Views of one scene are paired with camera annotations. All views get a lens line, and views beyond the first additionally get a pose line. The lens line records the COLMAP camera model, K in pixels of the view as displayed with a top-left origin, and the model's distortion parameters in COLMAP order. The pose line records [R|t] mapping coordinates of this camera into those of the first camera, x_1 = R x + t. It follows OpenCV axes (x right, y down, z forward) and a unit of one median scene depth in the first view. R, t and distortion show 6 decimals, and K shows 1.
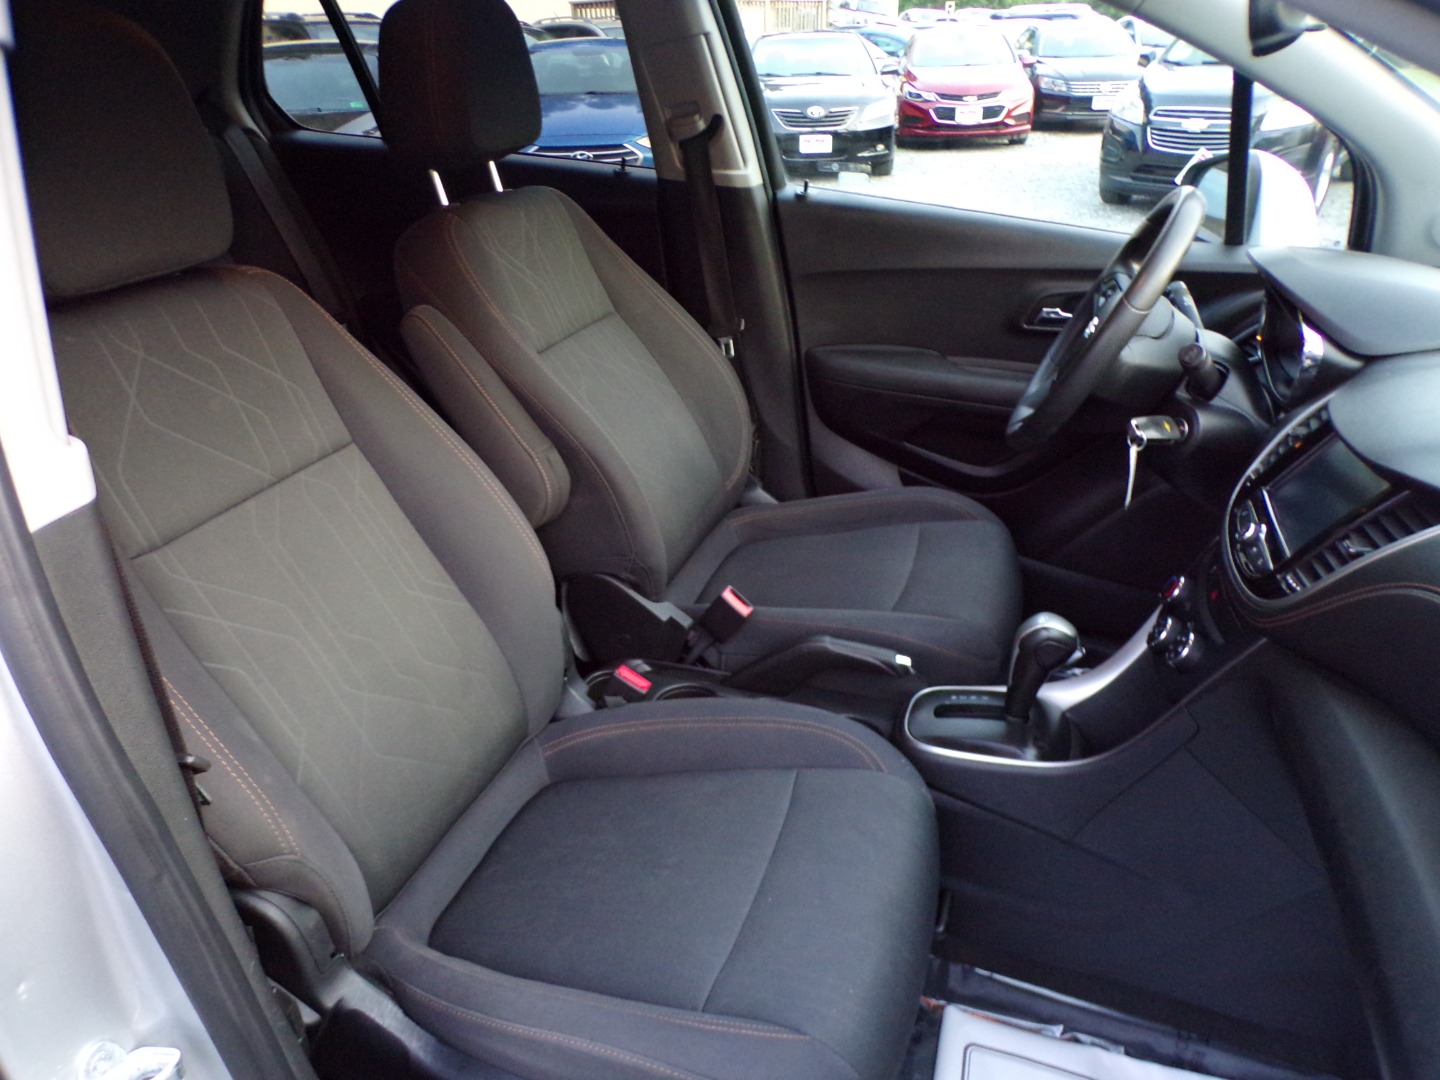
lens RADIAL K [[973.9, 0, 723.8], [0, 973.9, 553.7], [0, 0, 1]] dist [-0.001017, -0.000775]
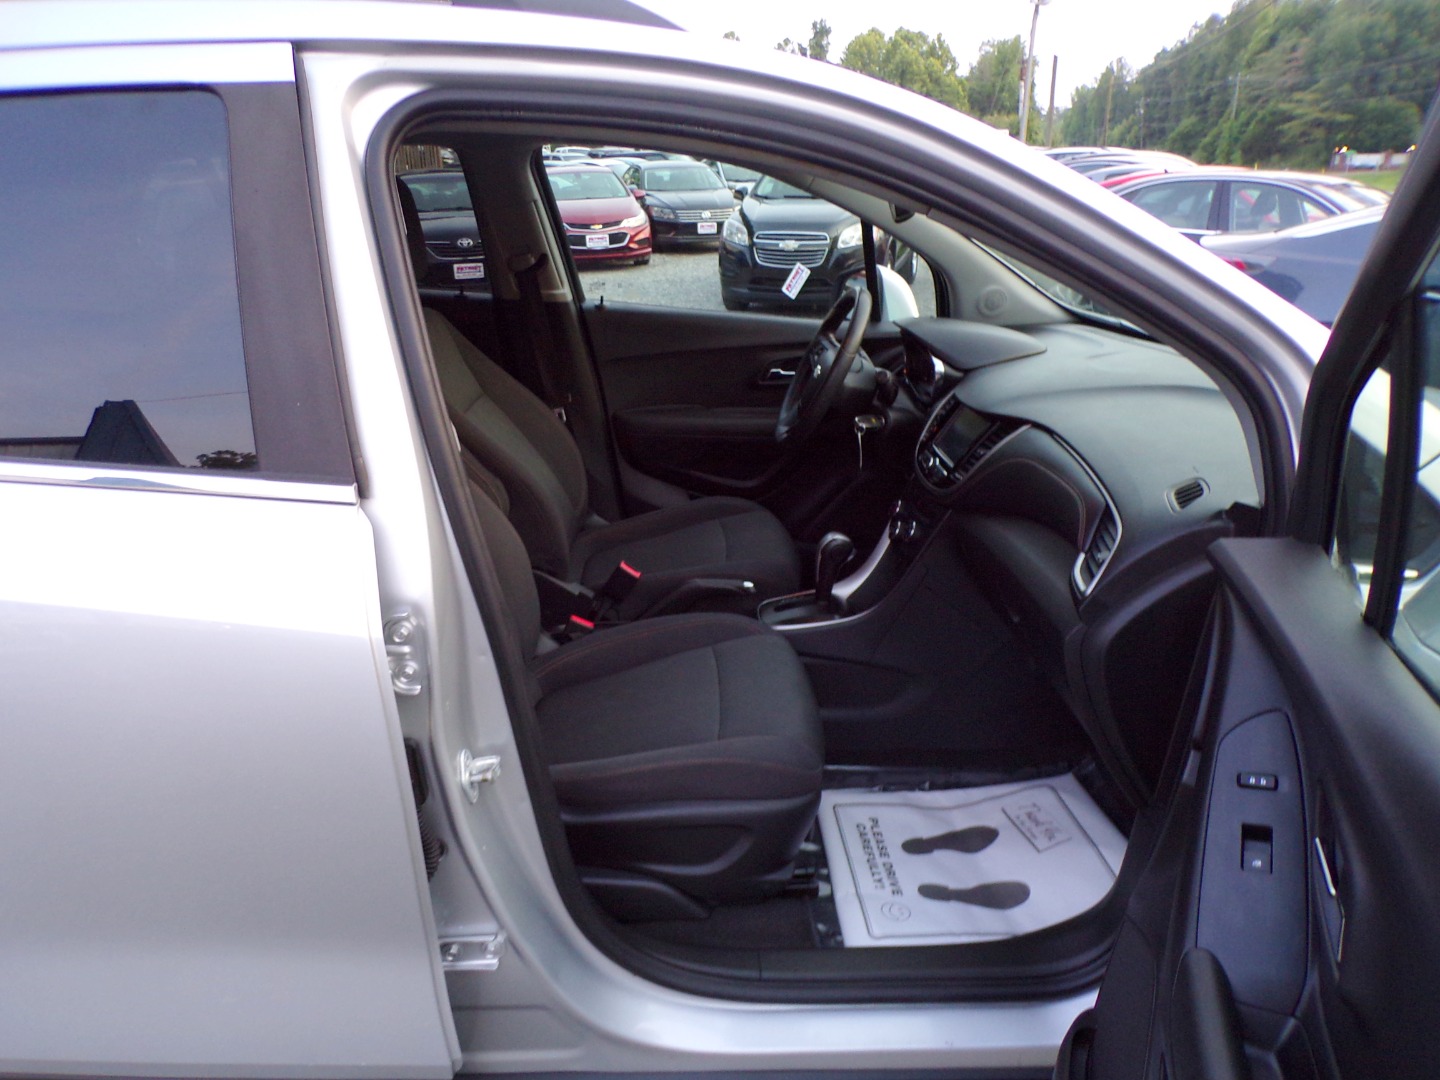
lens RADIAL K [[973.9, 0, 713.5], [0, 973.9, 557.9], [0, 0, 1]] dist [-0.001017, -0.000775]
pose [[0.935183, -0.132413, 0.328482, -0.303464], [0.167174, 0.982692, -0.079810, 0.147947], [-0.312228, 0.129550, 0.941132, -0.374730]]
